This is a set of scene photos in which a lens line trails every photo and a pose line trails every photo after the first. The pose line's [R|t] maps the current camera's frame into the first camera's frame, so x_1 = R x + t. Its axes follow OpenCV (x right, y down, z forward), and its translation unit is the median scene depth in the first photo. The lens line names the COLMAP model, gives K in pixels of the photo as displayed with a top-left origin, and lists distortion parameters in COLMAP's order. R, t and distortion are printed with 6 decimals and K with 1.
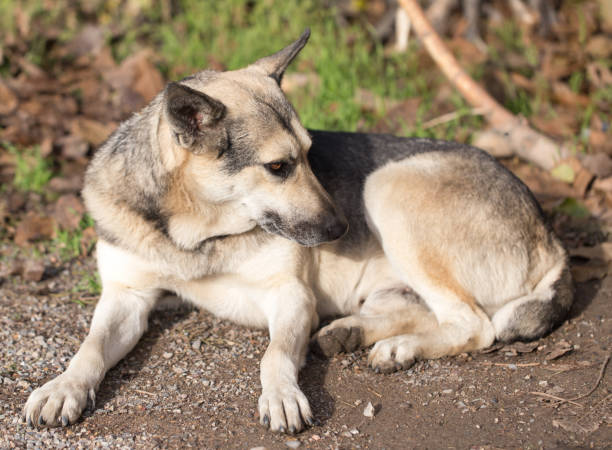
lens RADIAL K [[247.0, 0, 311.6], [0, 247.0, 250.7], [0, 0, 1]] dist [-0.002693, 0.000206]
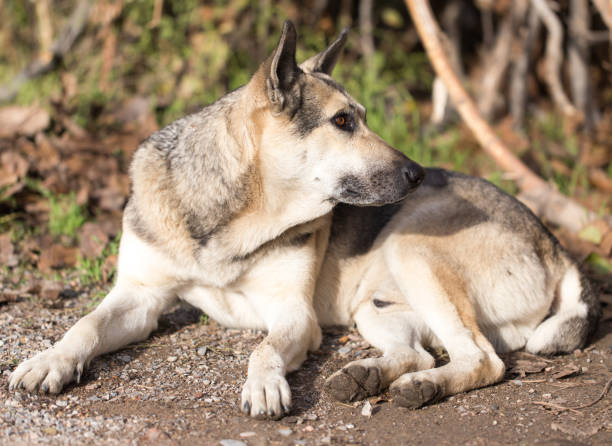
lens RADIAL K [[246.7, 0, 306.0], [0, 246.7, 222.6], [0, 0, 1]] dist [-0.003250, 0.000238]
pose [[0.999441, 0.033396, -0.001527, -0.068473], [-0.033418, 0.999272, -0.018400, -0.145954], [0.000912, 0.018441, 0.999830, -0.004728]]
